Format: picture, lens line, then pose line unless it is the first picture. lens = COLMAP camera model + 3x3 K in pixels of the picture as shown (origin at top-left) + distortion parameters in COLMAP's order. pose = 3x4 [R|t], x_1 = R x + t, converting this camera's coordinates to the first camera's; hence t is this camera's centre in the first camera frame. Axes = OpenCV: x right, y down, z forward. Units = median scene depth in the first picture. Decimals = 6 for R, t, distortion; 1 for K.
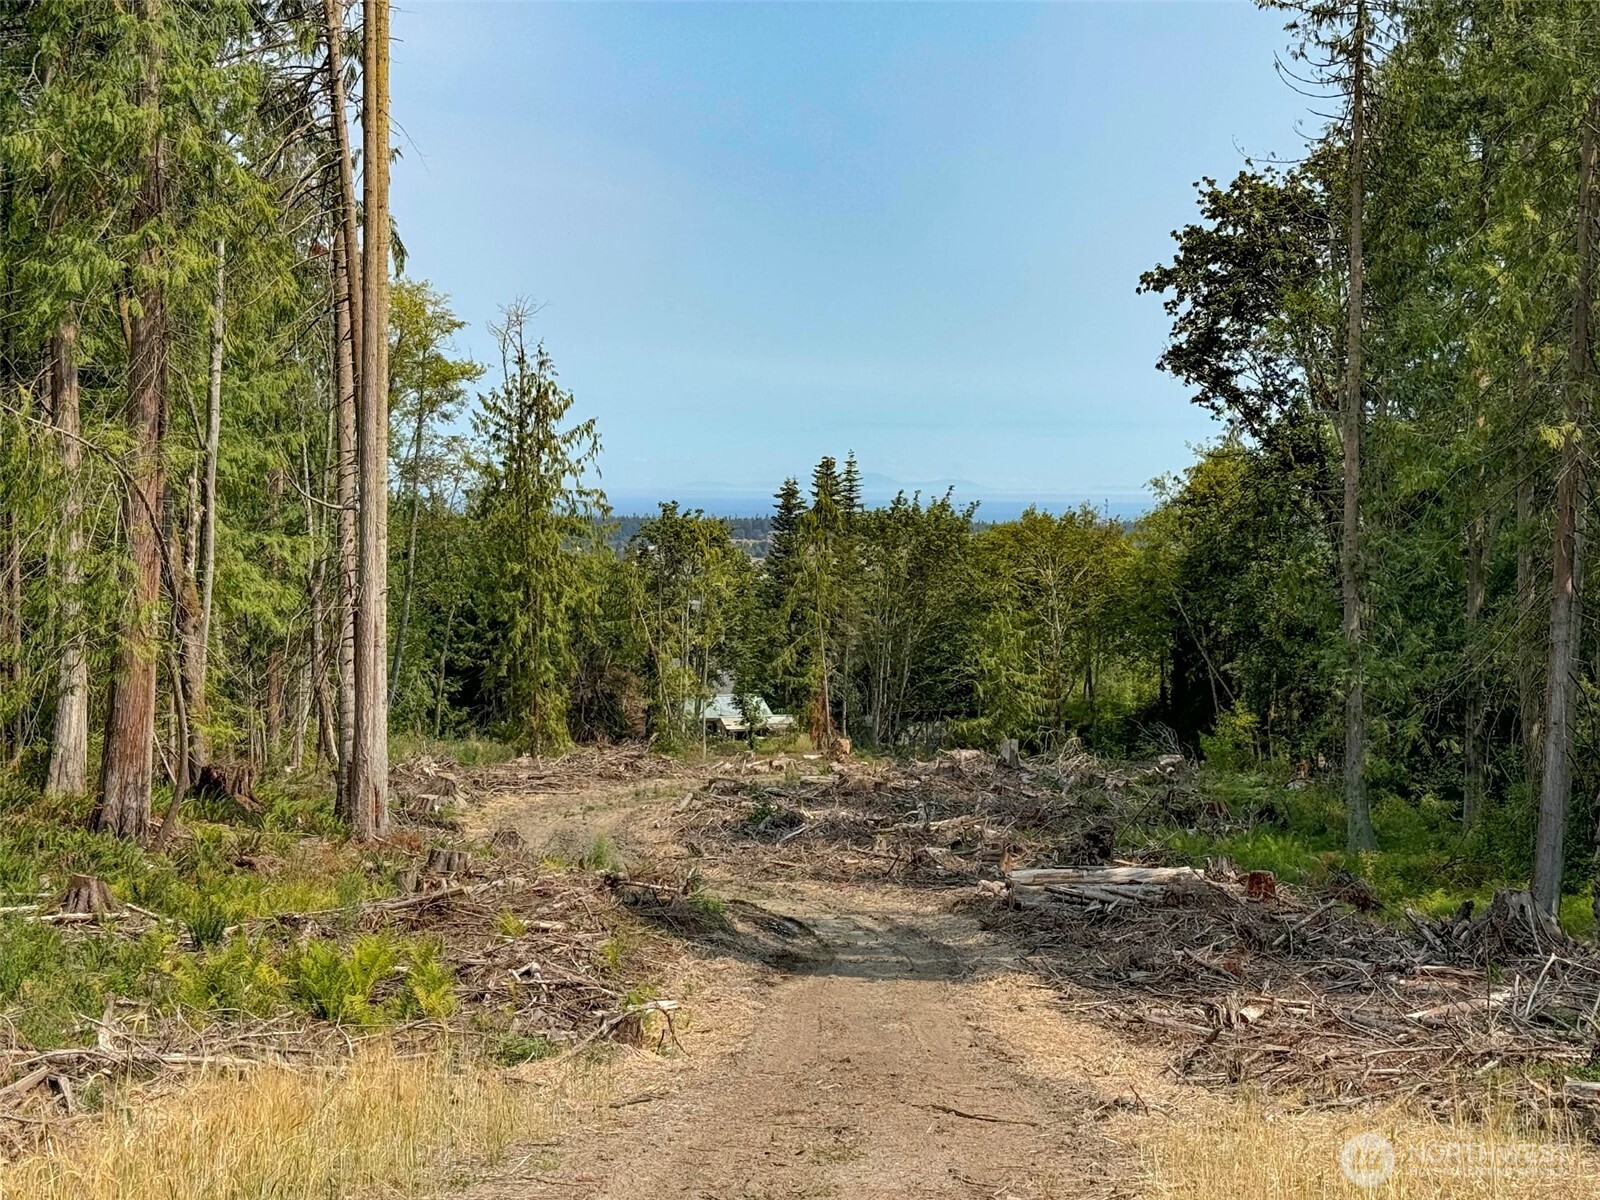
lens RADIAL K [[2319.0, 0, 867.1], [0, 2319.0, 531.6], [0, 0, 1]] dist [0.194041, 0.000000]
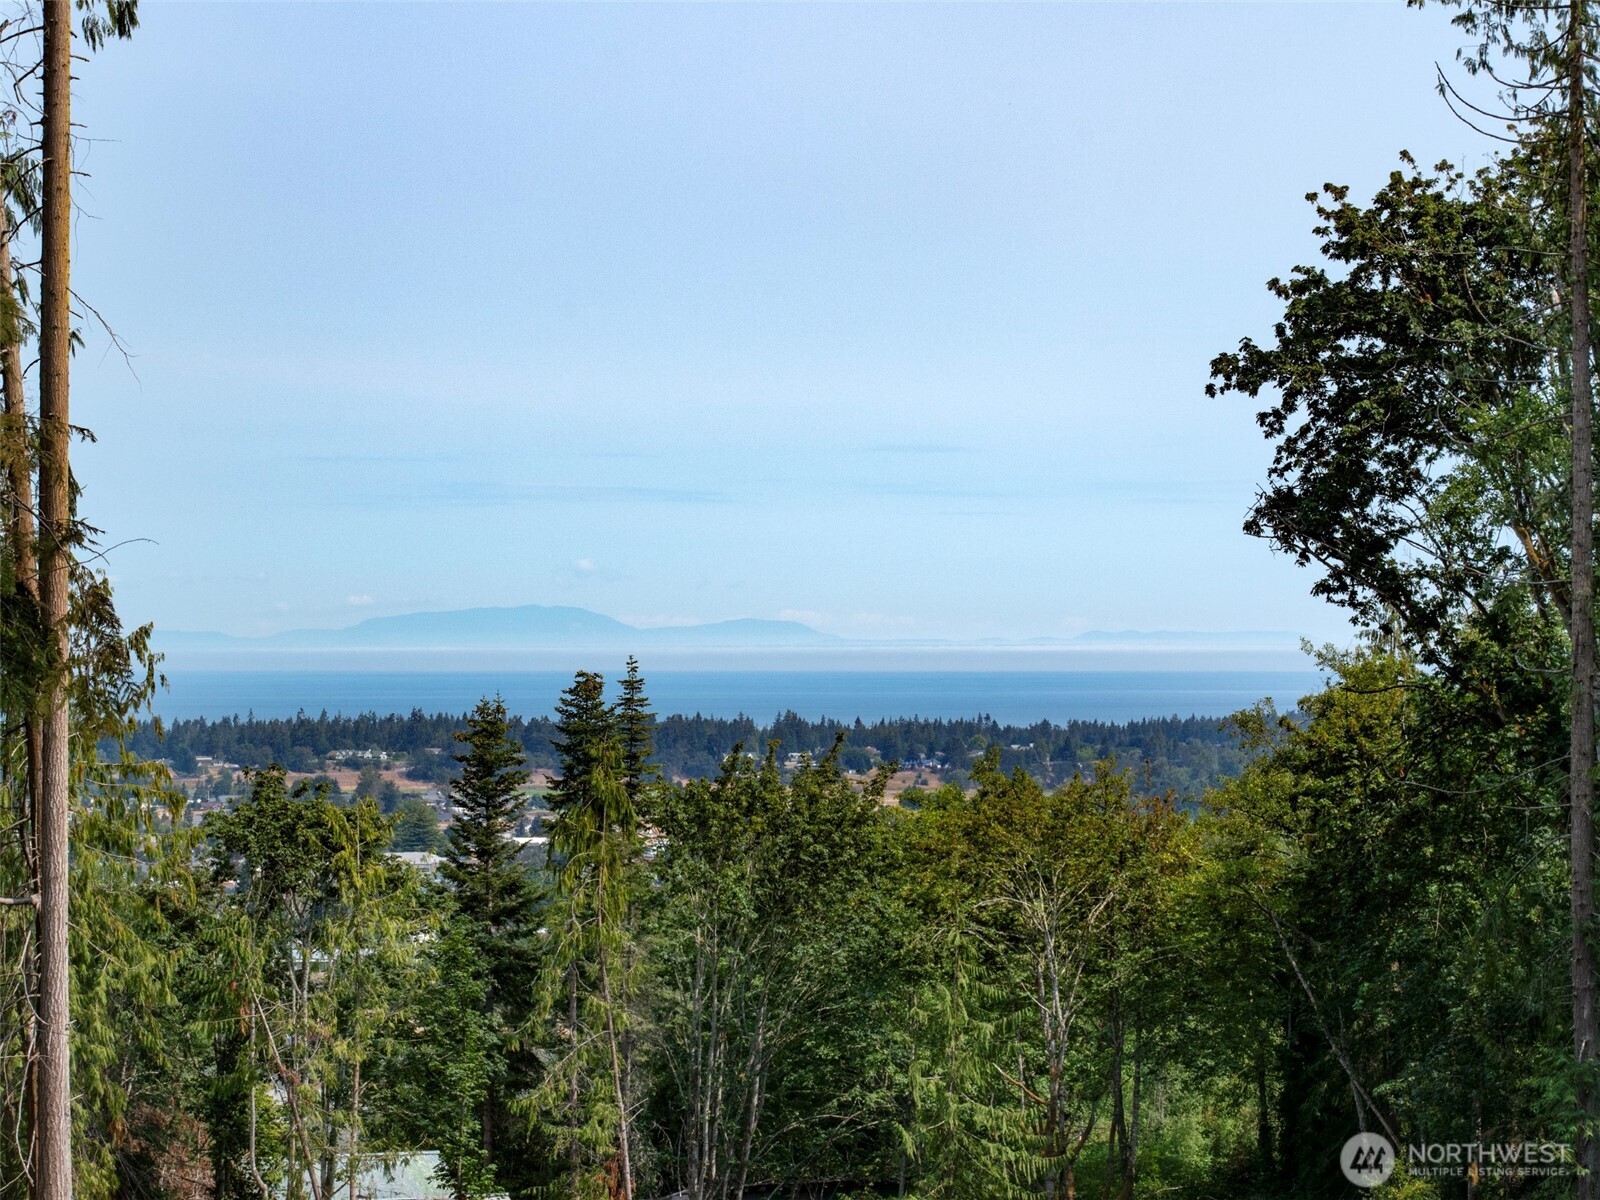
lens RADIAL K [[5477.1, 0, 799.2], [0, 5477.1, 601.0], [0, 0, 1]] dist [-0.185048, 0.000000]
pose [[0.998938, -0.011556, 0.044603, -0.033332], [0.012708, 0.999590, -0.025641, -0.024085], [-0.044289, 0.026181, 0.998676, -0.240584]]
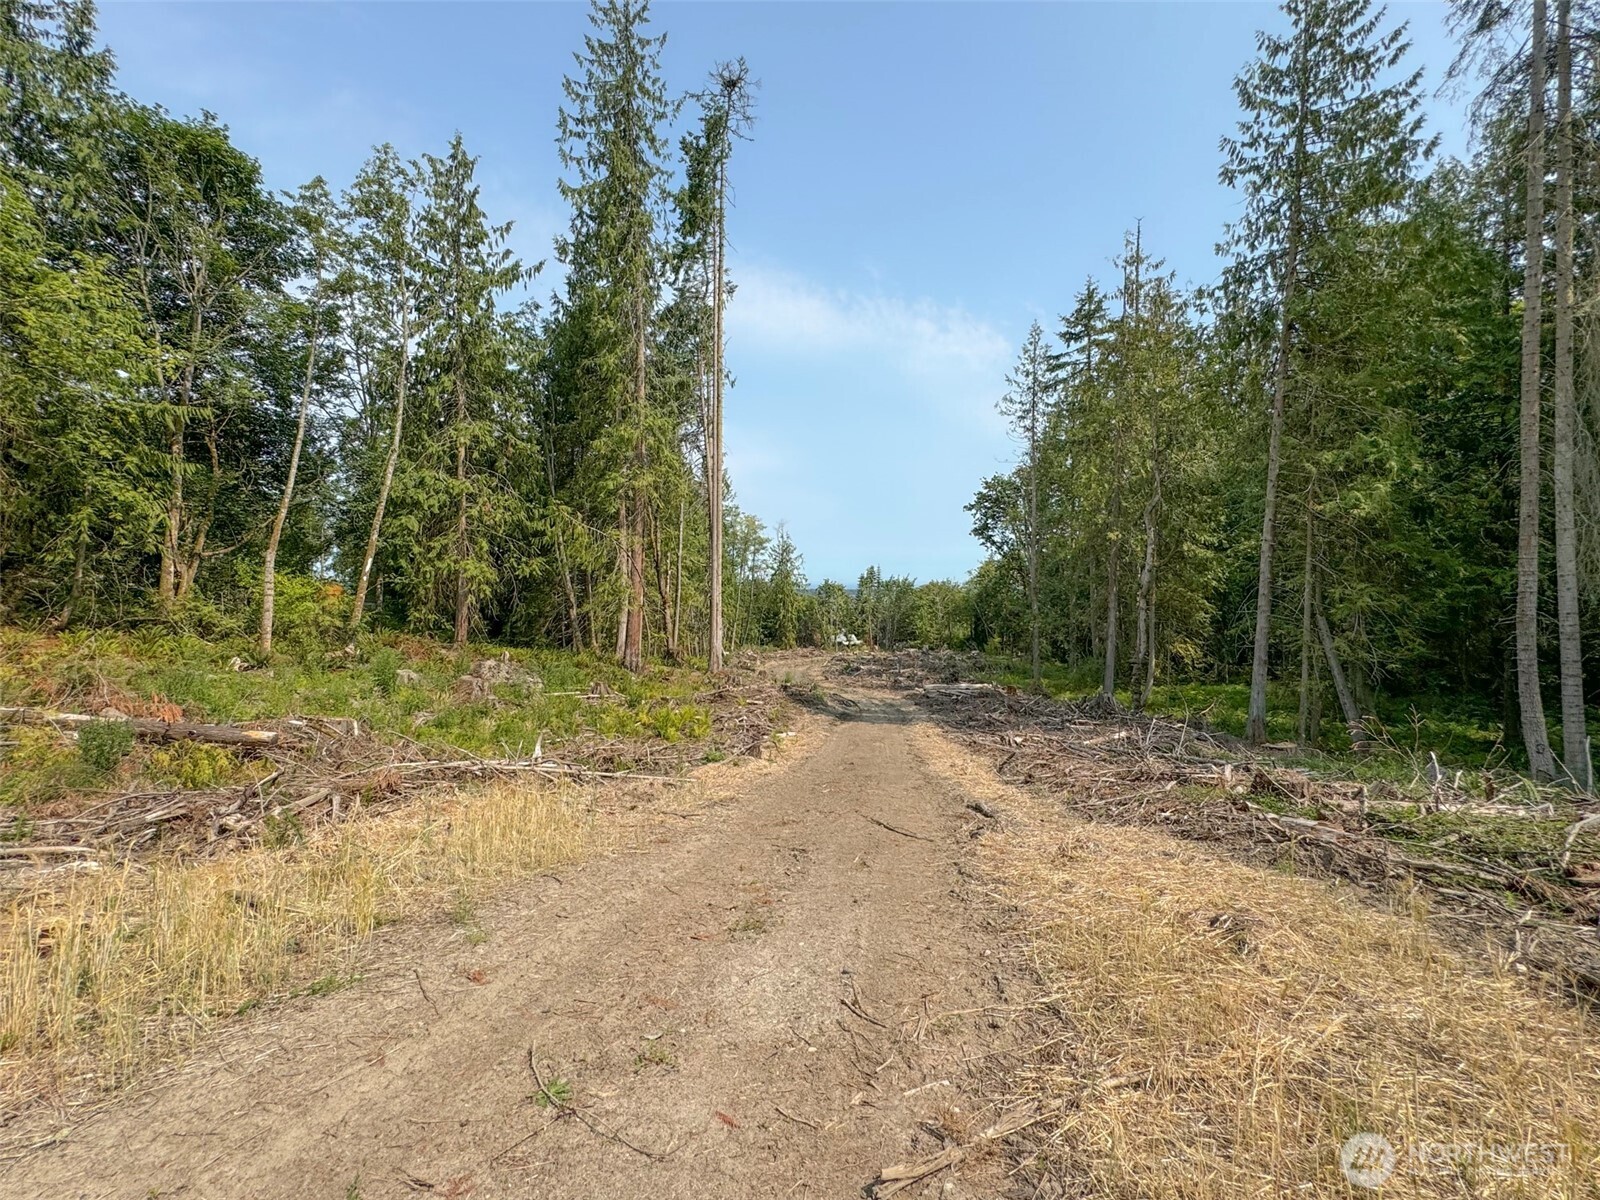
lens RADIAL K [[637.2, 0, 822.8], [0, 637.2, 584.0], [0, 0, 1]] dist [0.008079, -0.000907]
pose [[0.995050, -0.008041, -0.099049, 0.005534], [0.006748, 0.999888, -0.013385, 0.011272], [0.099145, 0.012651, 0.994993, 0.074624]]
